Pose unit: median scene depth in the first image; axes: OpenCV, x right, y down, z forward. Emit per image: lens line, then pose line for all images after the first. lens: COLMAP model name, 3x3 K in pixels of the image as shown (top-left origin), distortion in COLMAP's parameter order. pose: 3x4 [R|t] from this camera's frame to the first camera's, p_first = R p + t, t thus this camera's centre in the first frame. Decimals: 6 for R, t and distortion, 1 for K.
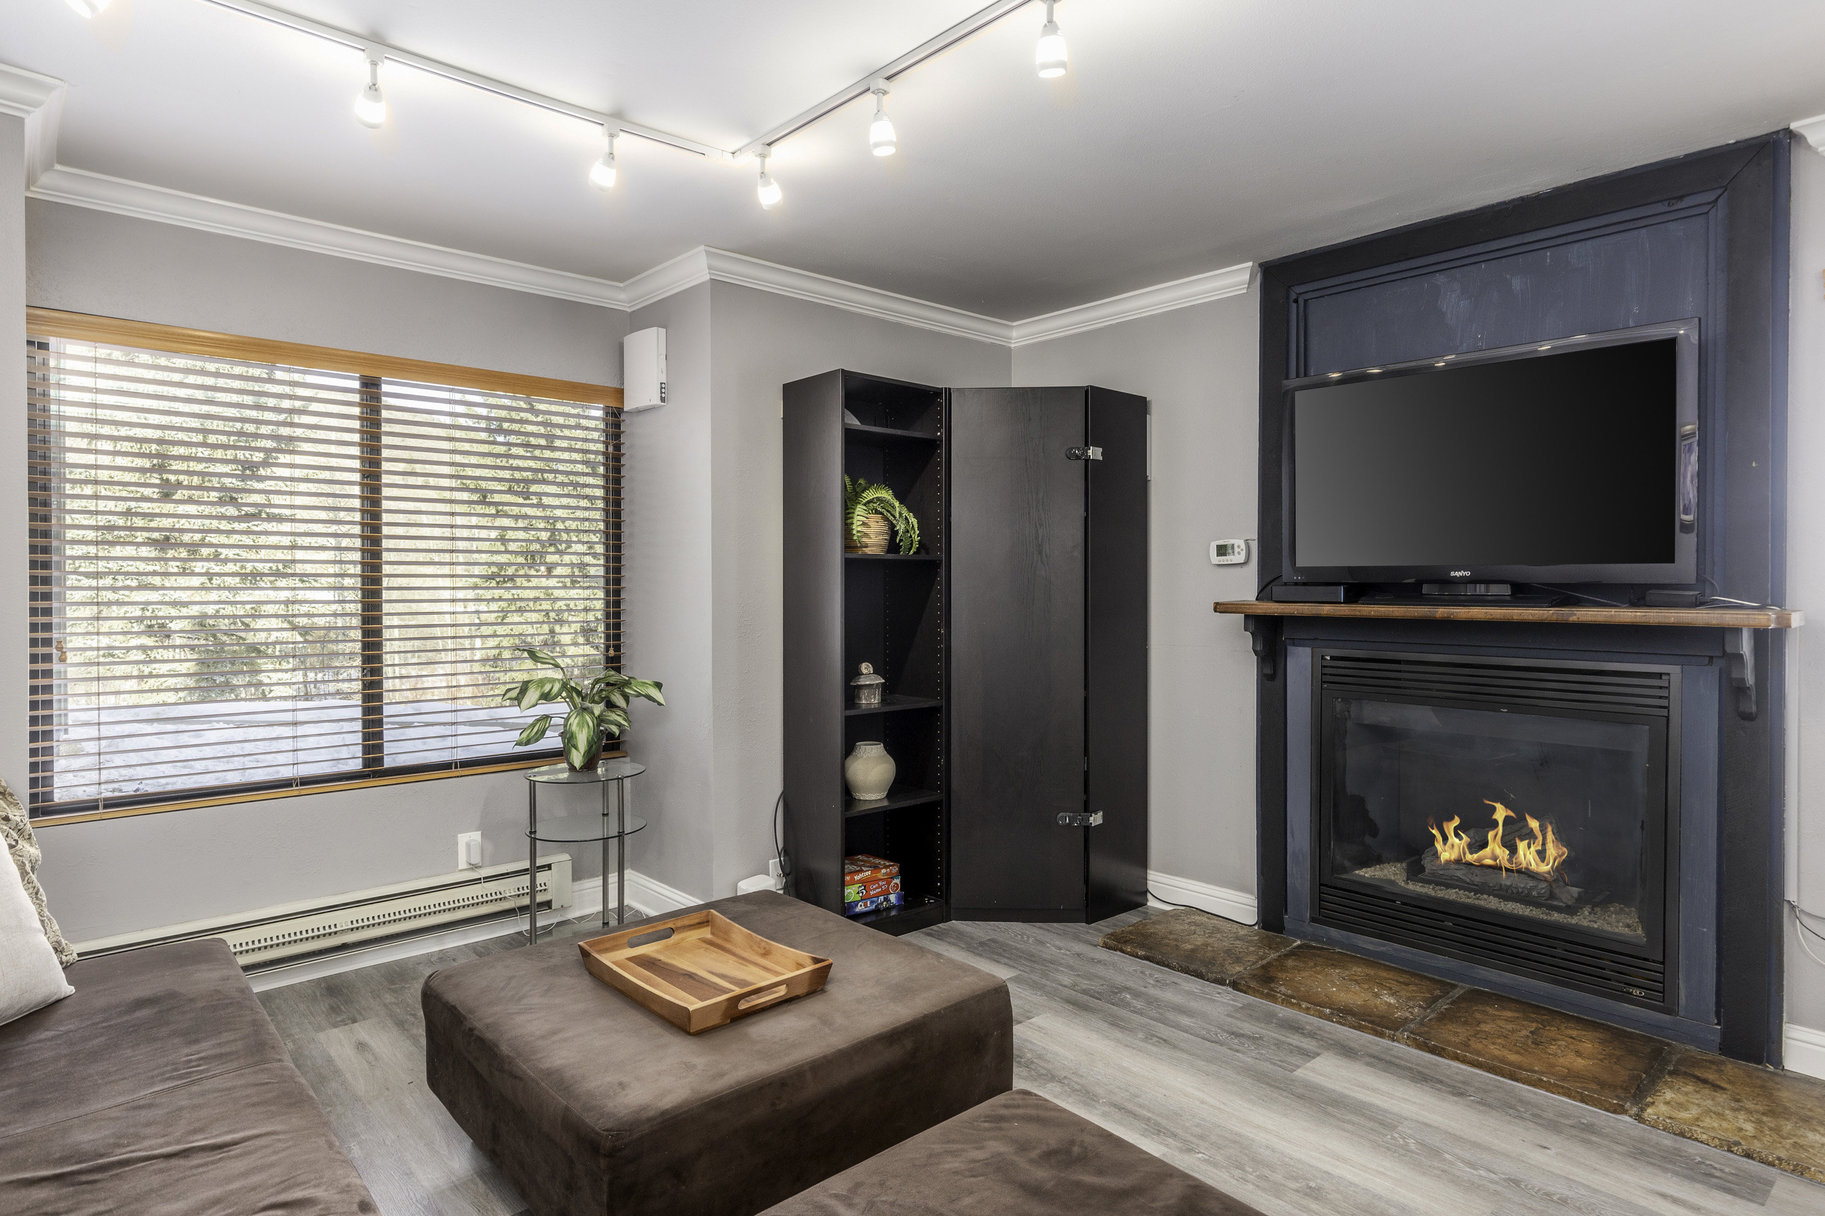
lens RADIAL K [[1010.4, 0, 913.1], [0, 1010.4, 579.4], [0, 0, 1]] dist [0.004936, -0.001312]
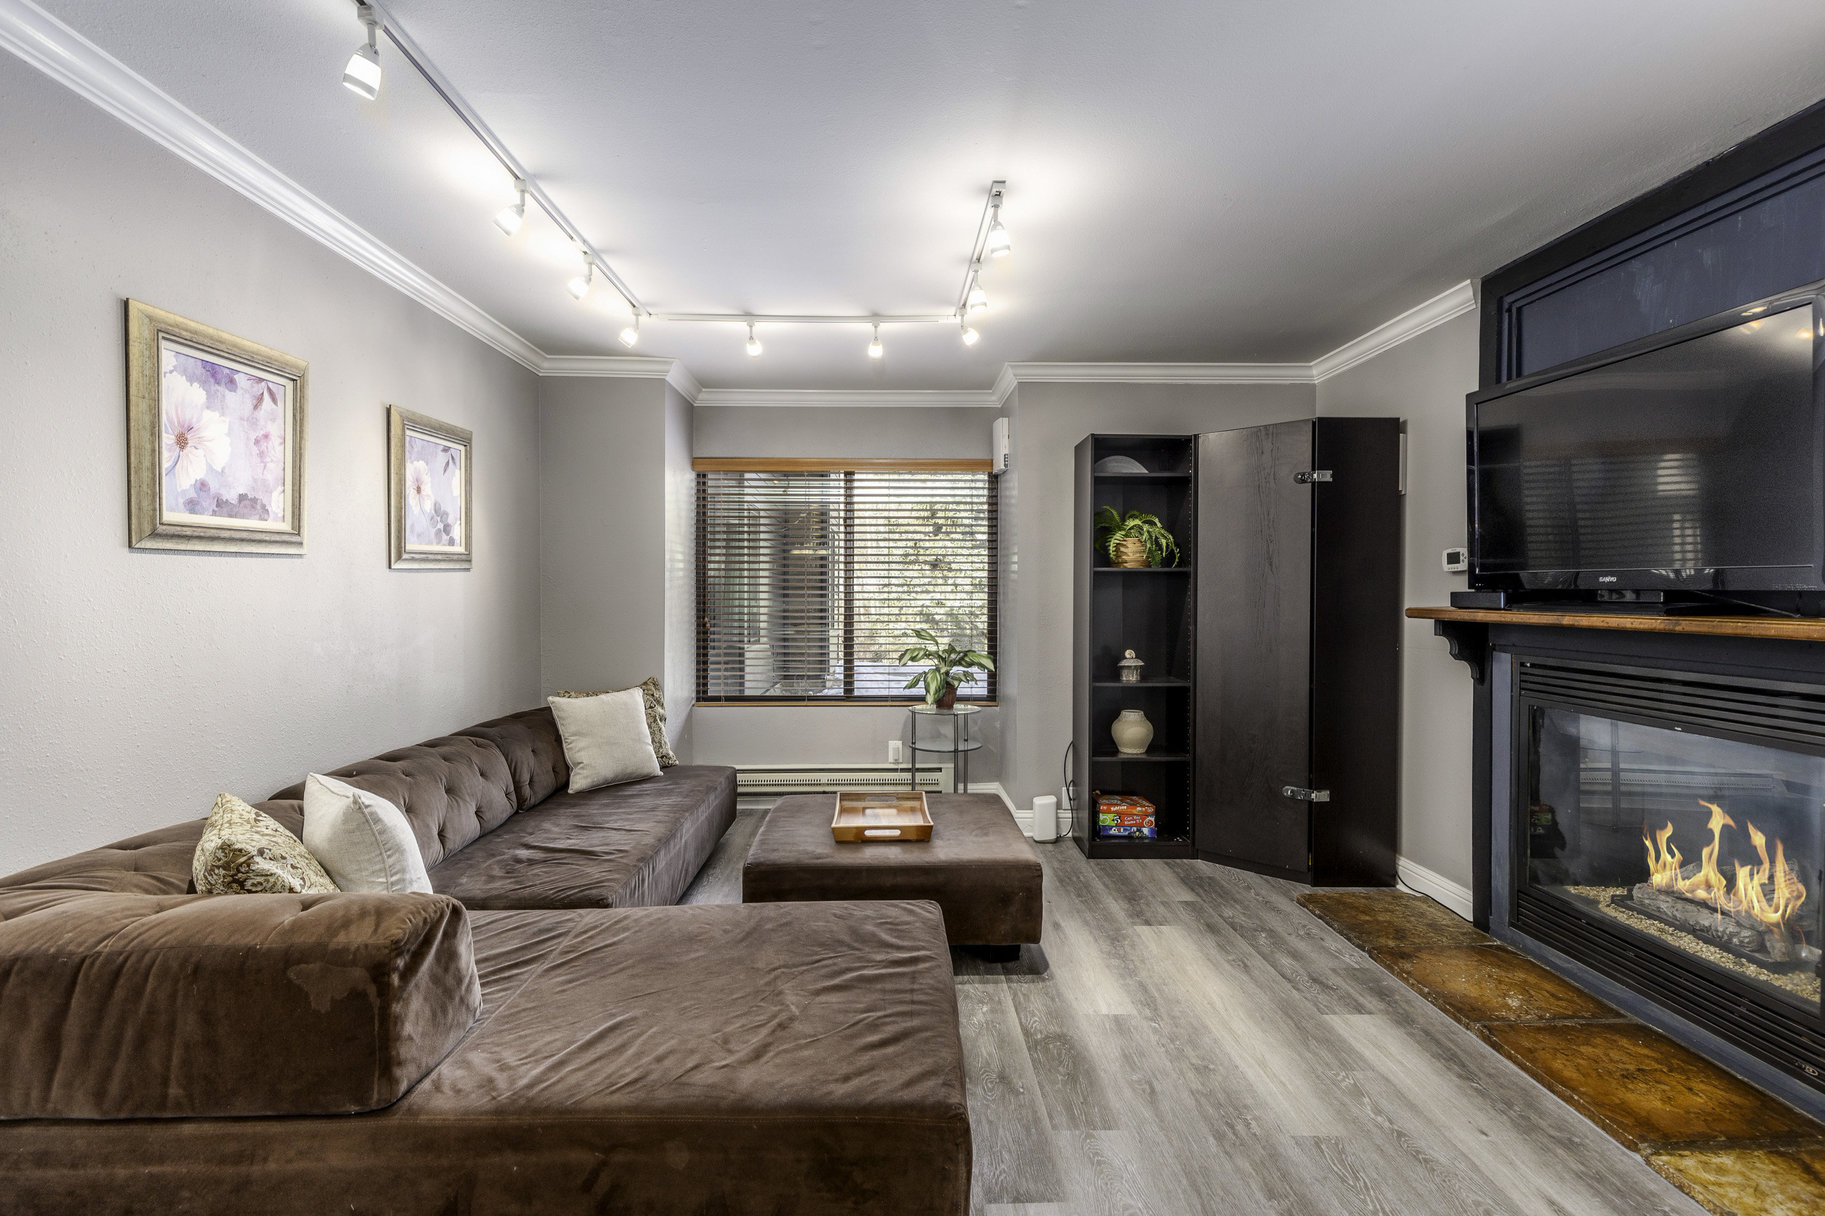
lens RADIAL K [[837.4, 0, 911.1], [0, 837.4, 580.4], [0, 0, 1]] dist [0.008802, -0.003455]
pose [[0.761939, -0.006467, -0.647616, 0.469267], [0.000999, 0.999961, -0.008811, 0.001159], [0.647648, 0.006067, 0.761916, -0.024794]]
